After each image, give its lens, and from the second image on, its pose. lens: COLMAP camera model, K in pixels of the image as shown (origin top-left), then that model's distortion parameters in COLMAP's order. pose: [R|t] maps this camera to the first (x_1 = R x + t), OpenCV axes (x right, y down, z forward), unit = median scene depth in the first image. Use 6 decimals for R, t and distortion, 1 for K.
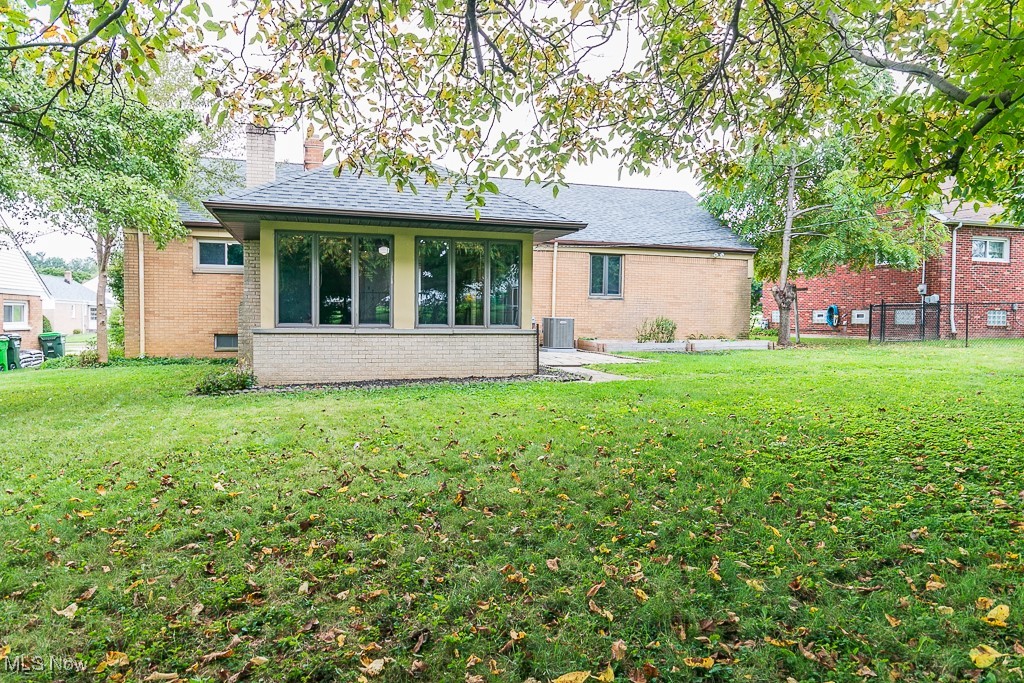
lens RADIAL K [[693.3, 0, 512.0], [0, 693.3, 341.5], [0, 0, 1]] dist [0.006547, 0.002064]
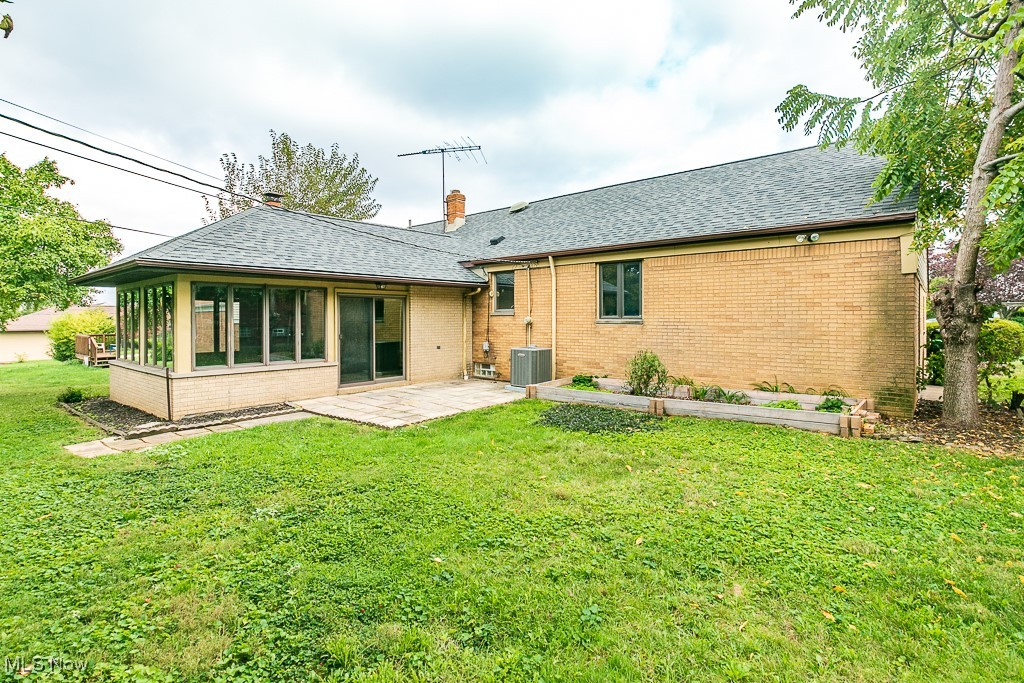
lens RADIAL K [[492.9, 0, 513.8], [0, 492.9, 323.7], [0, 0, 1]] dist [-0.003059, -0.000559]
pose [[0.541451, -0.006794, -0.840705, 0.503409], [-0.016401, 0.999692, -0.018642, -0.048604], [0.840572, 0.023882, 0.541173, 0.616516]]
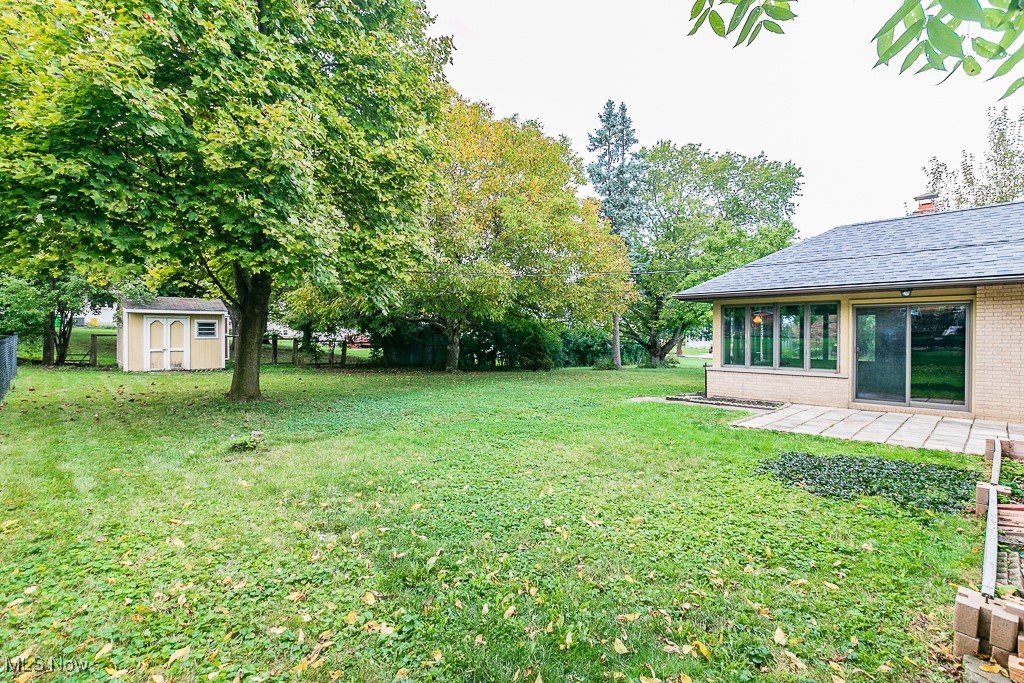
lens RADIAL K [[481.7, 0, 512.8], [0, 481.7, 326.3], [0, 0, 1]] dist [-0.002306, -0.000791]
pose [[-0.895551, -0.004846, -0.444933, 0.501967], [-0.015941, 0.999648, 0.021198, -0.069502], [0.444674, 0.026077, -0.895313, 1.018831]]
